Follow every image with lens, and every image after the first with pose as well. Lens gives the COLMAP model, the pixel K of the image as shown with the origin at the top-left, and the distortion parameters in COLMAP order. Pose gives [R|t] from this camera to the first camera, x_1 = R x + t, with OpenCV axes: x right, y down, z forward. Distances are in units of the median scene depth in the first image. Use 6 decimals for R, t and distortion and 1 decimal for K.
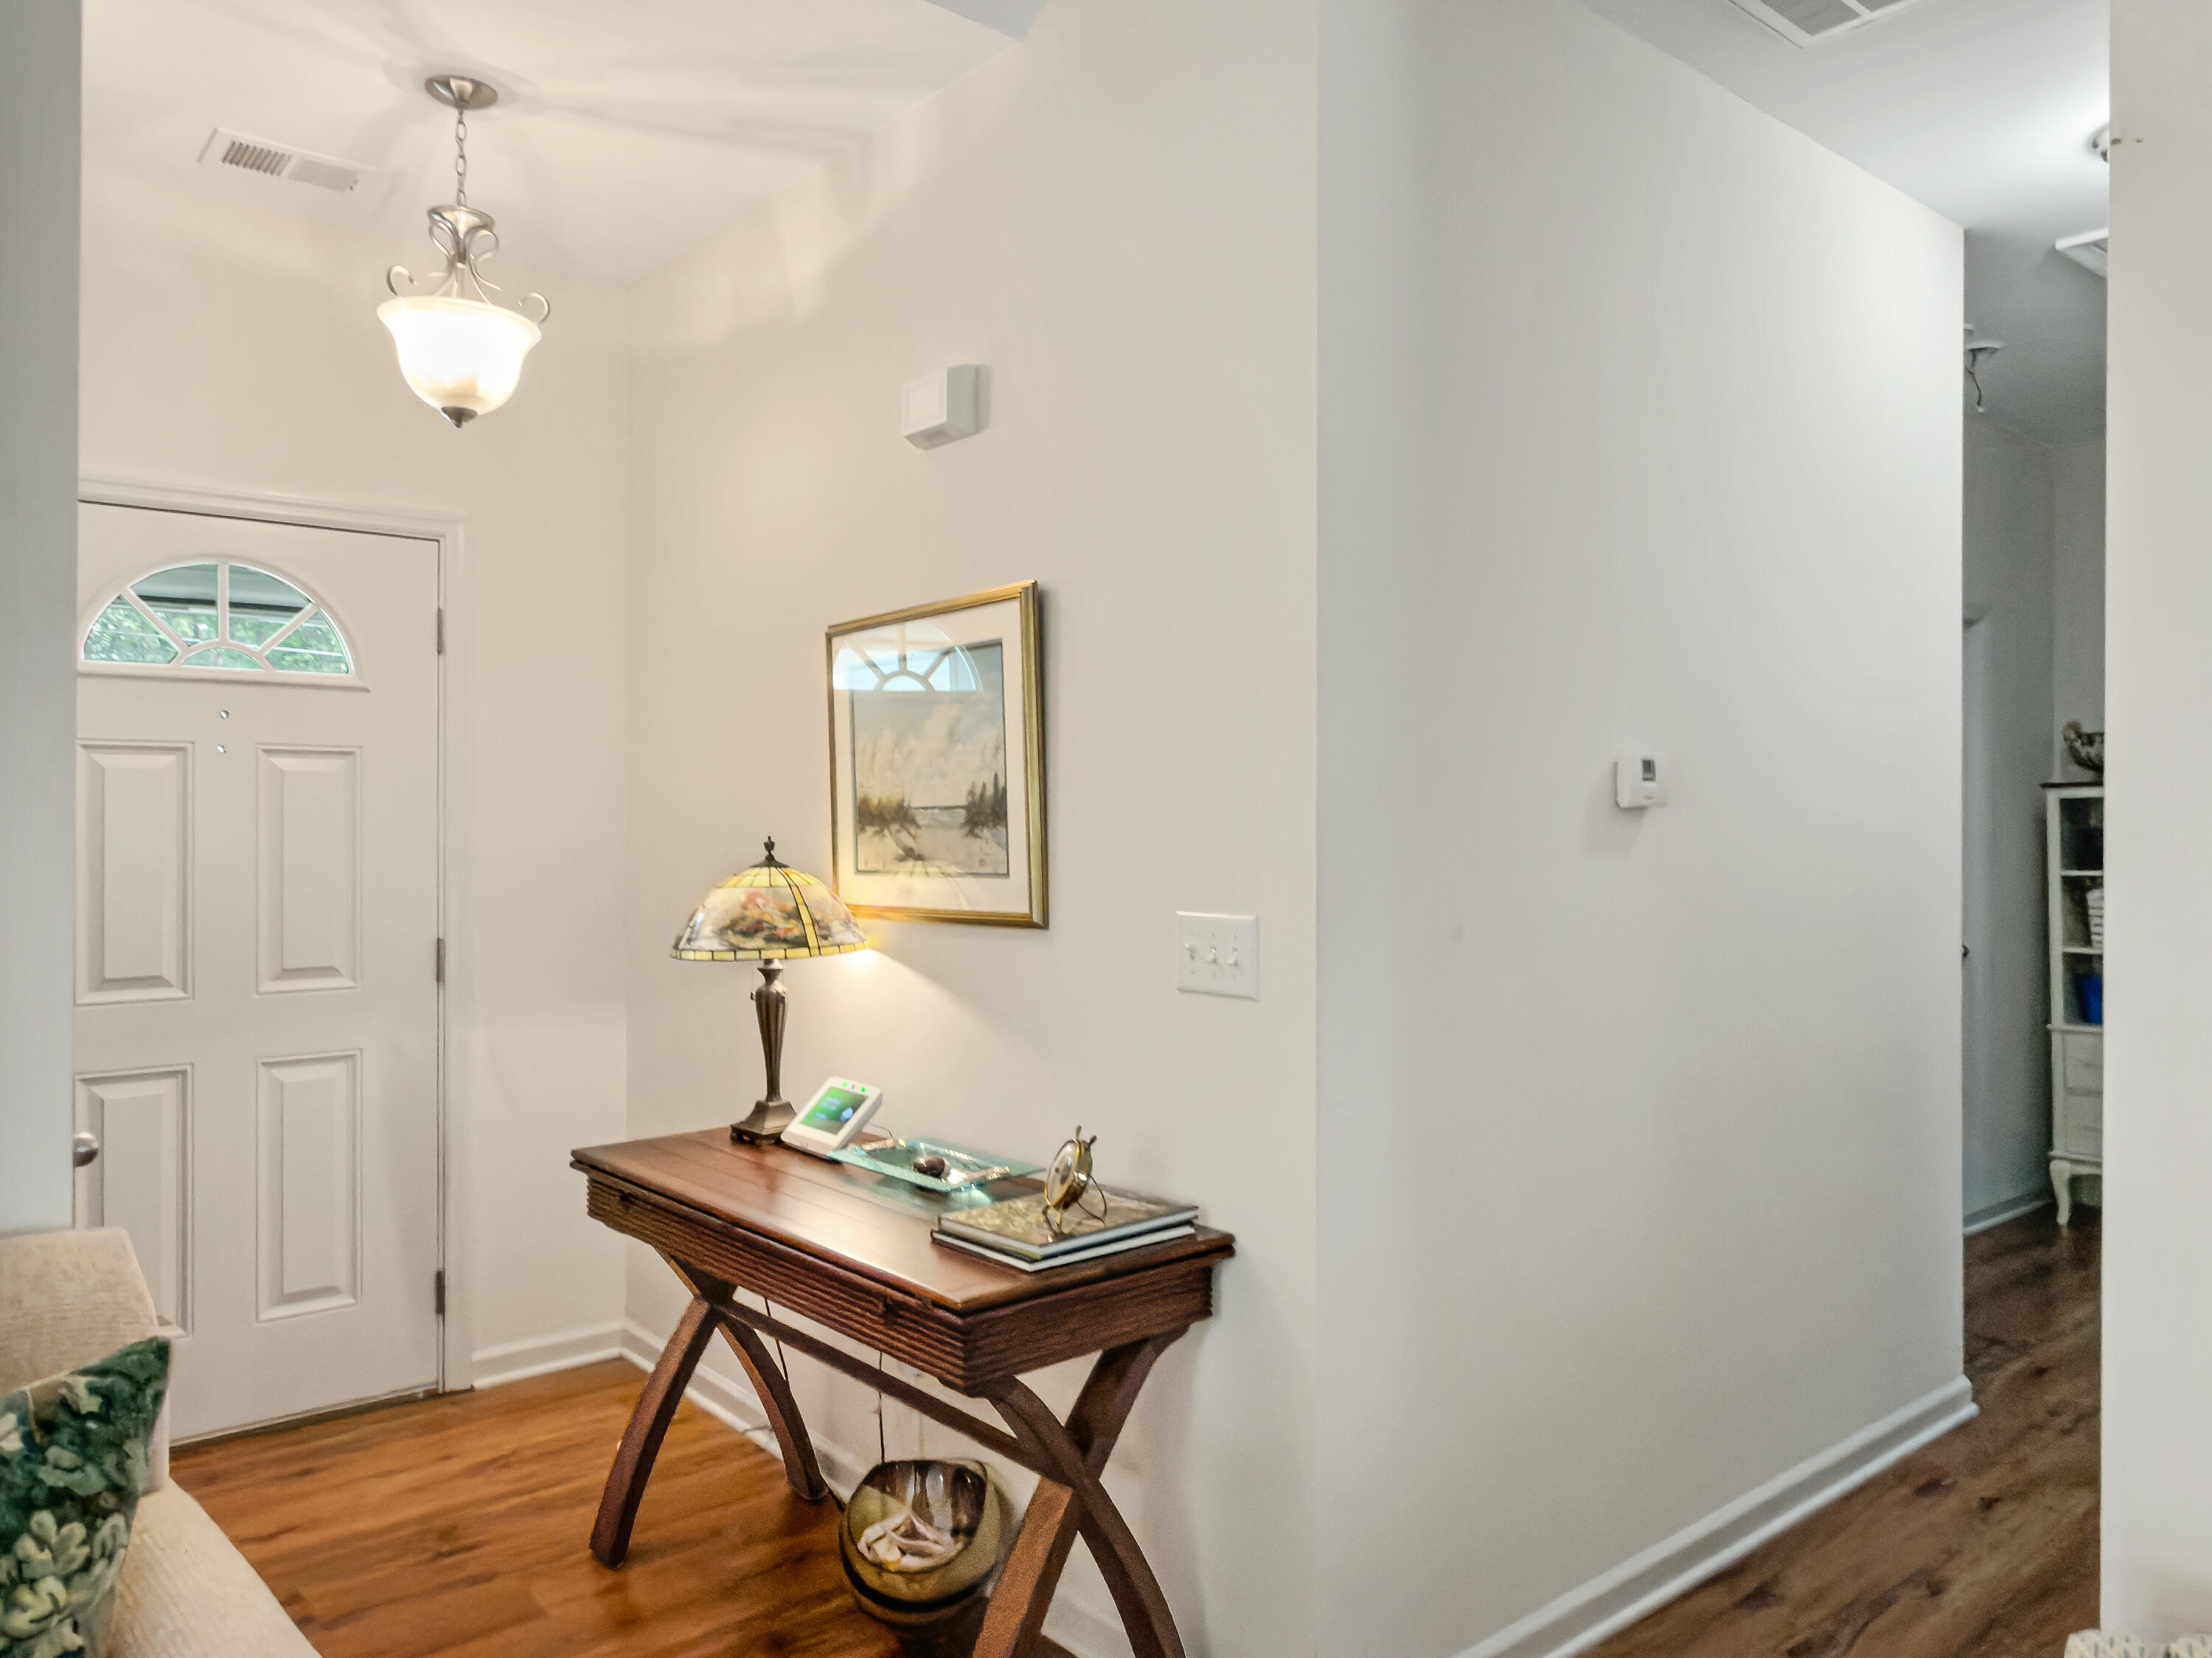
lens RADIAL K [[1531.5, 0, 1113.8], [0, 1531.5, 818.5], [0, 0, 1]] dist [0.006206, -0.000060]
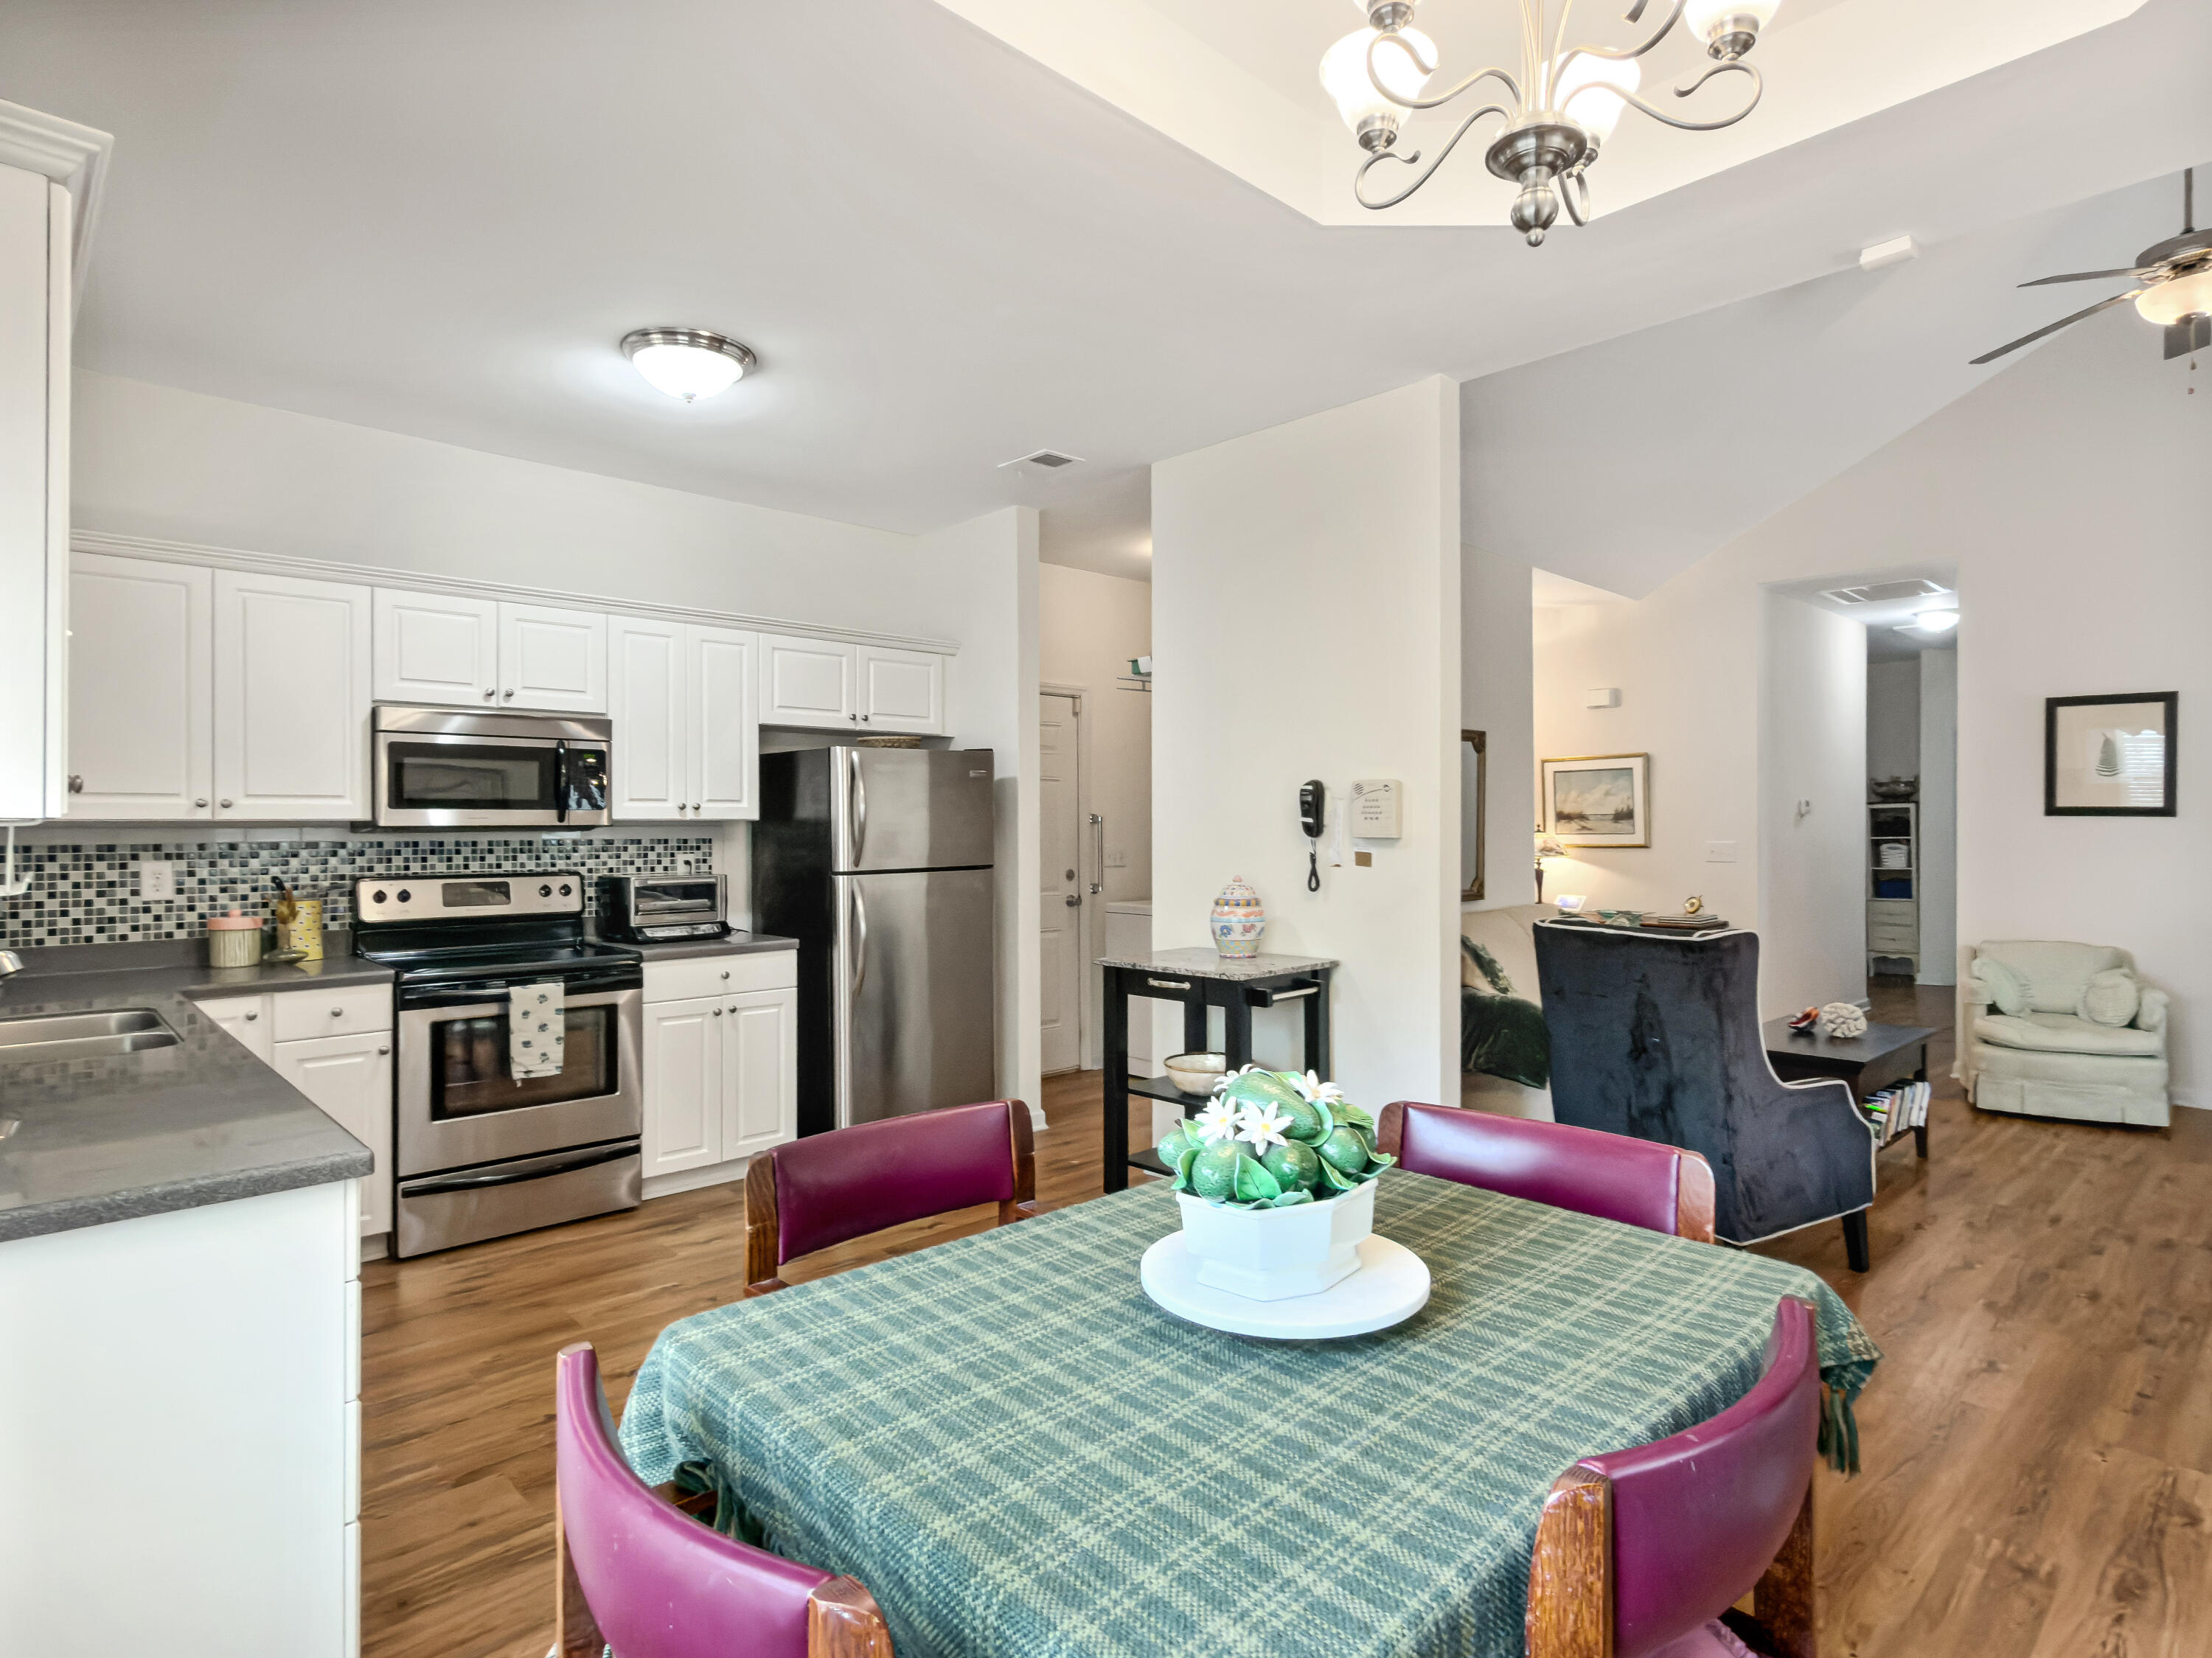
lens RADIAL K [[1184.3, 0, 1116.9], [0, 1184.3, 814.4], [0, 0, 1]] dist [0.005488, 0.000393]
pose [[0.999085, -0.005688, 0.042384, -1.296811], [0.005696, 0.999984, -0.000065, -0.012946], [-0.042383, 0.000306, 0.999101, -1.590706]]
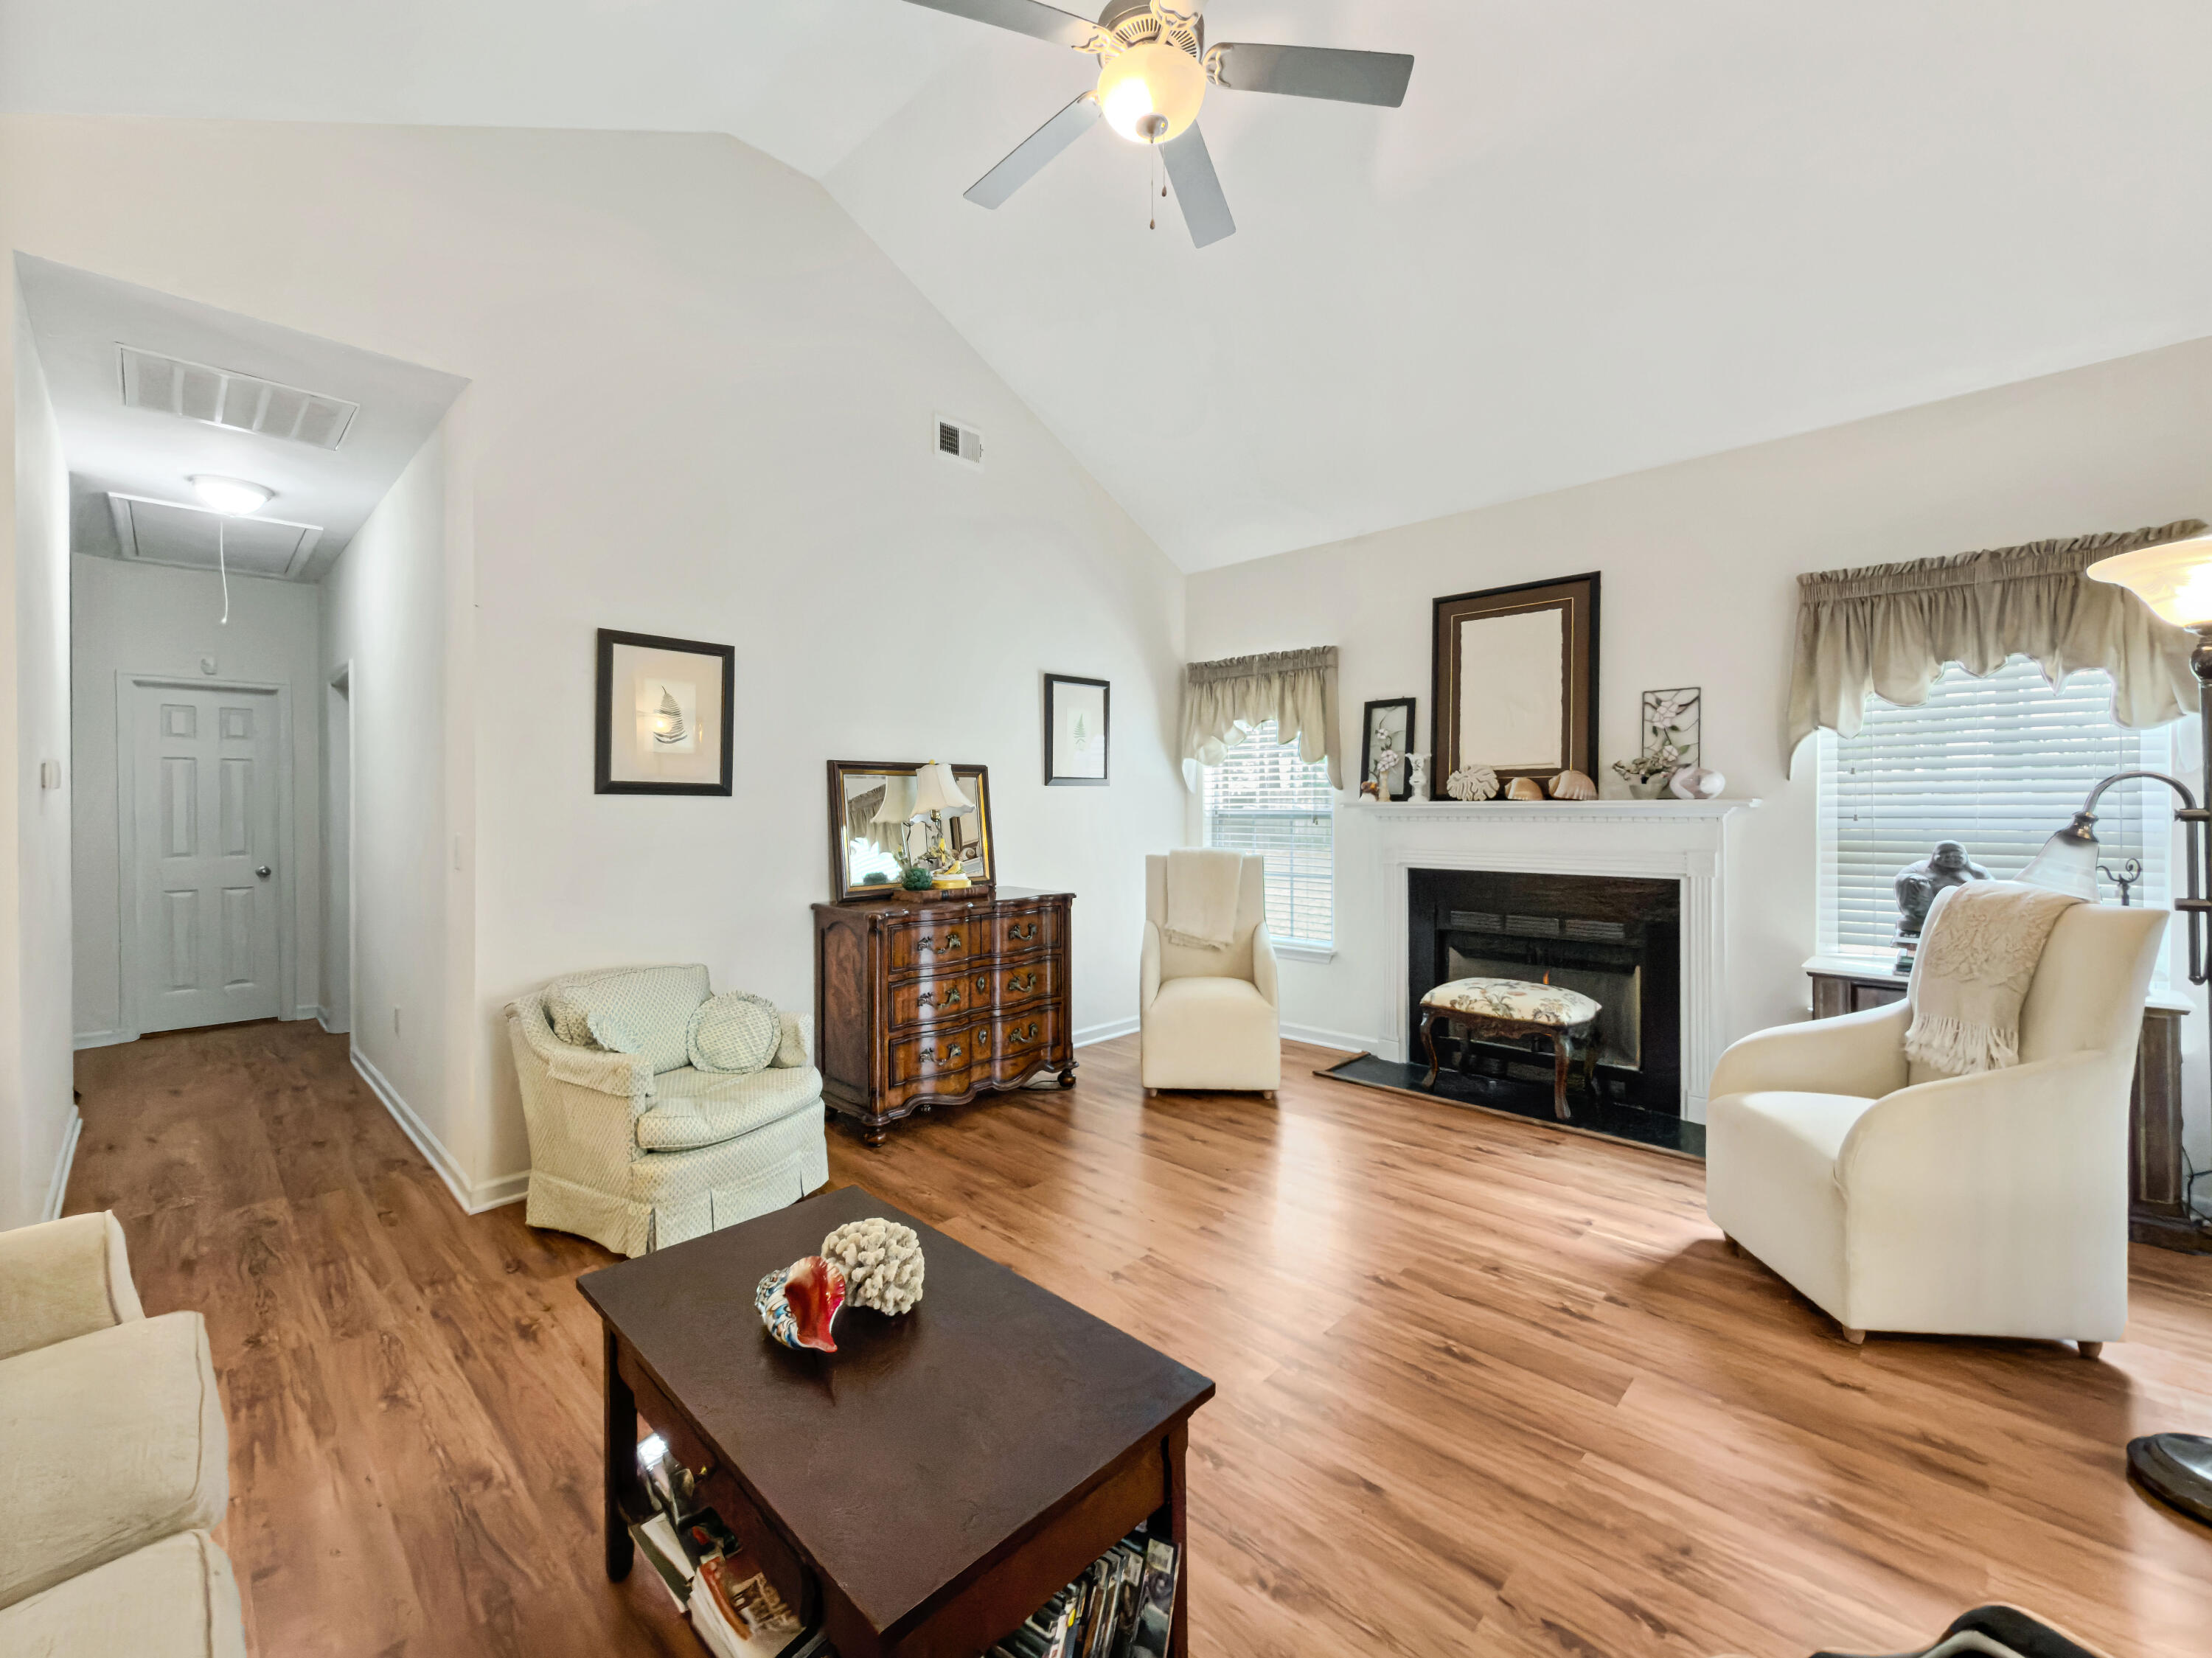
lens RADIAL K [[928.8, 0, 1095.4], [0, 928.8, 805.2], [0, 0, 1]] dist [0.002068, 0.000170]
pose [[-0.086629, -0.003795, 0.996233, -0.793619], [0.000507, 0.999992, 0.003853, 0.007423], [-0.996241, 0.000839, -0.086626, -0.120586]]
